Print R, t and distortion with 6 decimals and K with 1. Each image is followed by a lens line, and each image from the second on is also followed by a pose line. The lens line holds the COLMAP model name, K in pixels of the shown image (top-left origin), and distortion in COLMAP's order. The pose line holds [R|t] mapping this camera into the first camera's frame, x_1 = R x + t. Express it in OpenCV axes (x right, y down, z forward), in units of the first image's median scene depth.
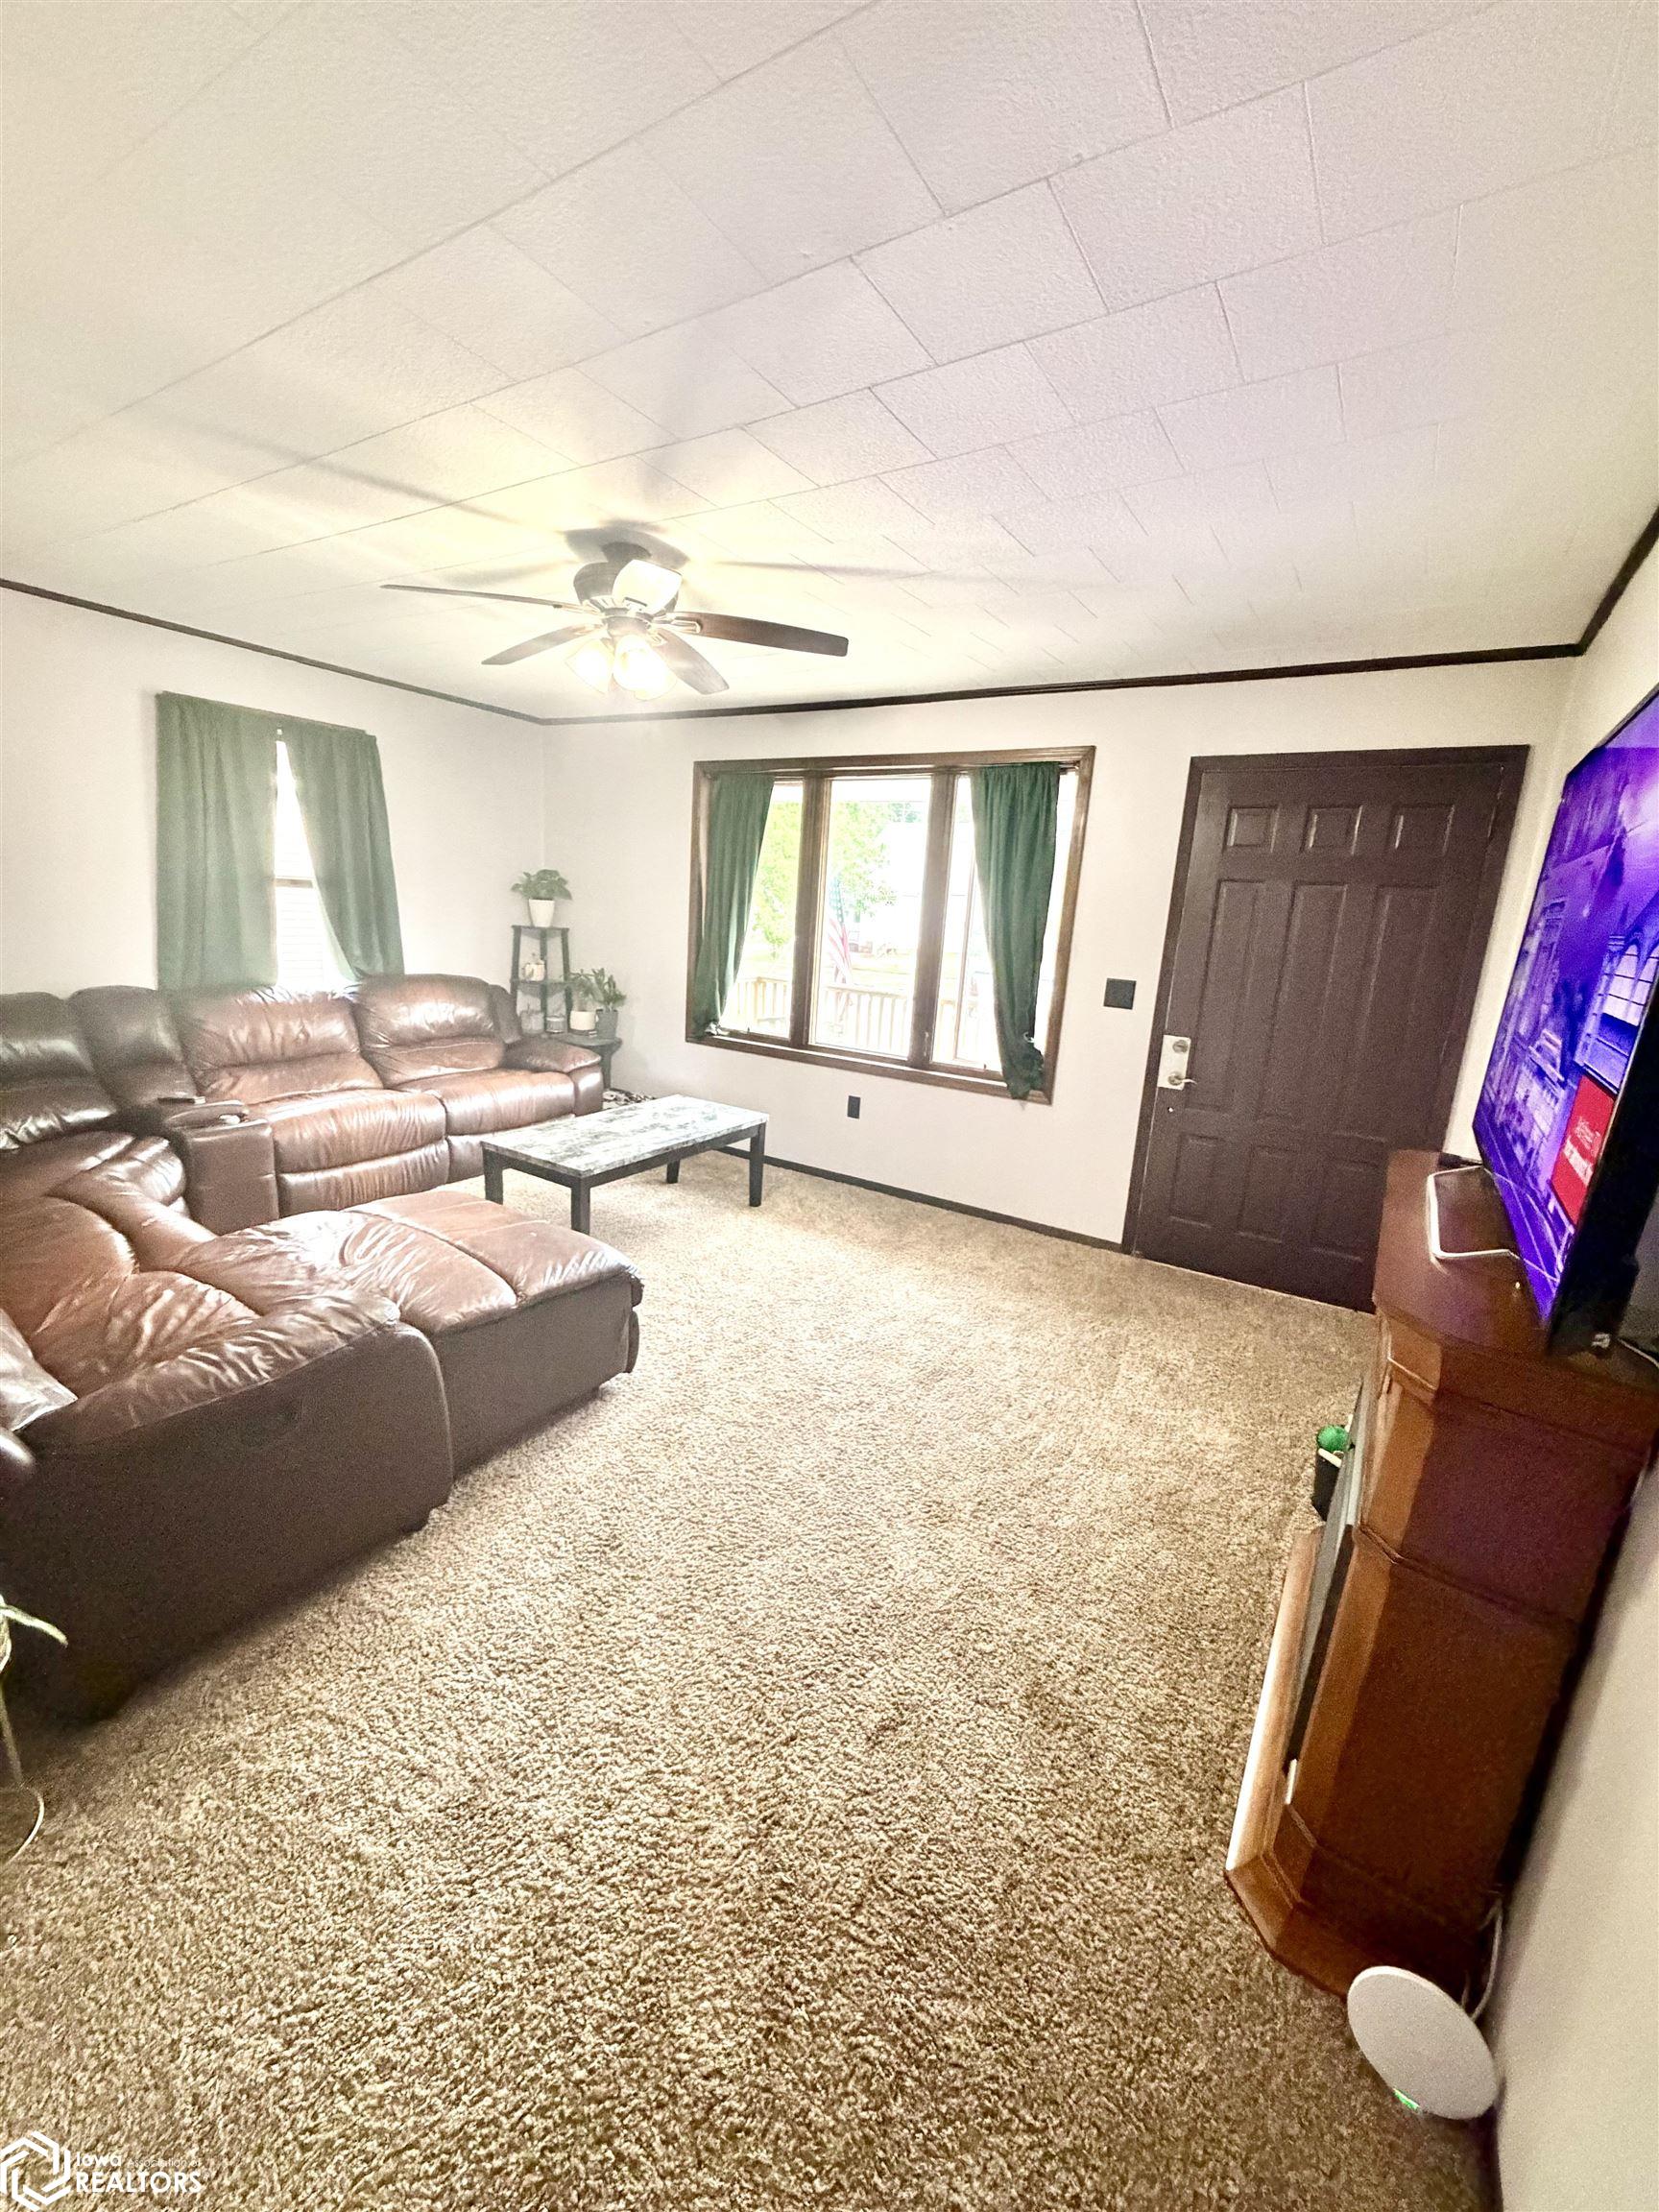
lens RADIAL K [[878.7, 0, 835.3], [0, 878.7, 1099.8], [0, 0, 1]] dist [-0.000759, -0.000276]
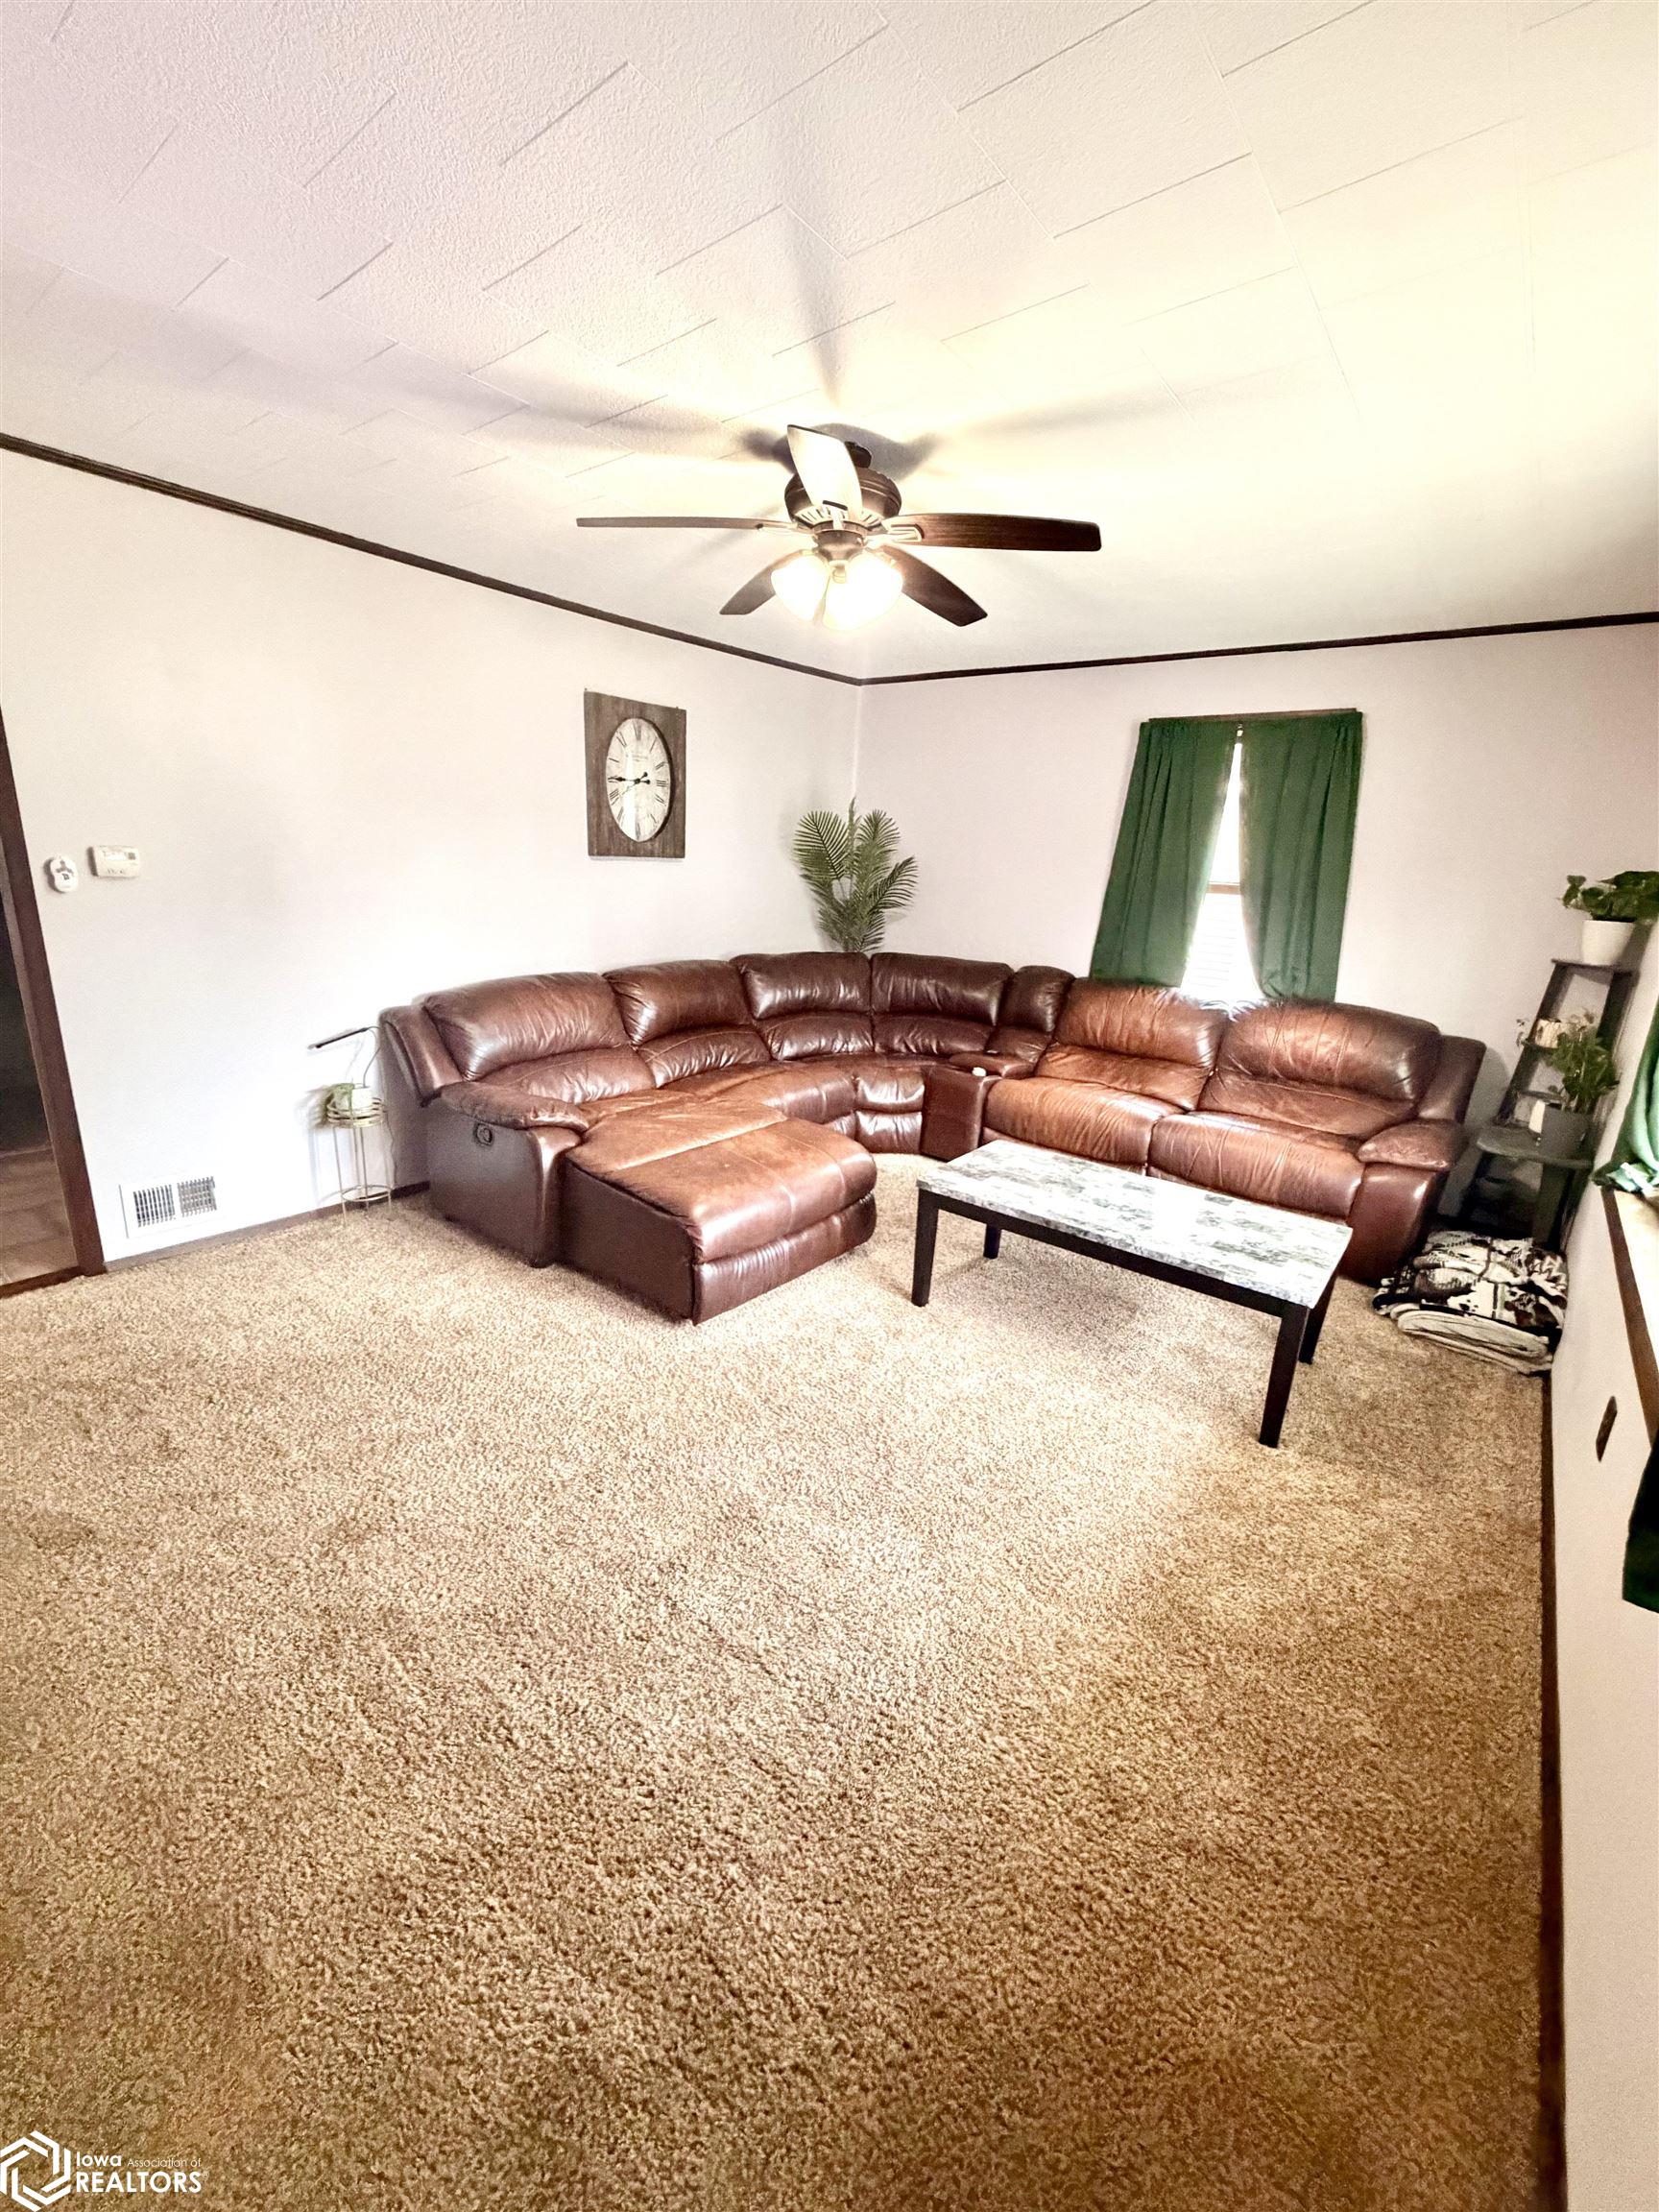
lens RADIAL K [[878.7, 0, 835.3], [0, 878.7, 1099.8], [0, 0, 1]] dist [-0.000759, -0.000276]
pose [[-0.102427, 0.199870, -0.974454, 0.493033], [-0.275282, 0.935653, 0.220847, -0.144950], [0.955891, 0.290871, -0.040816, 0.808126]]
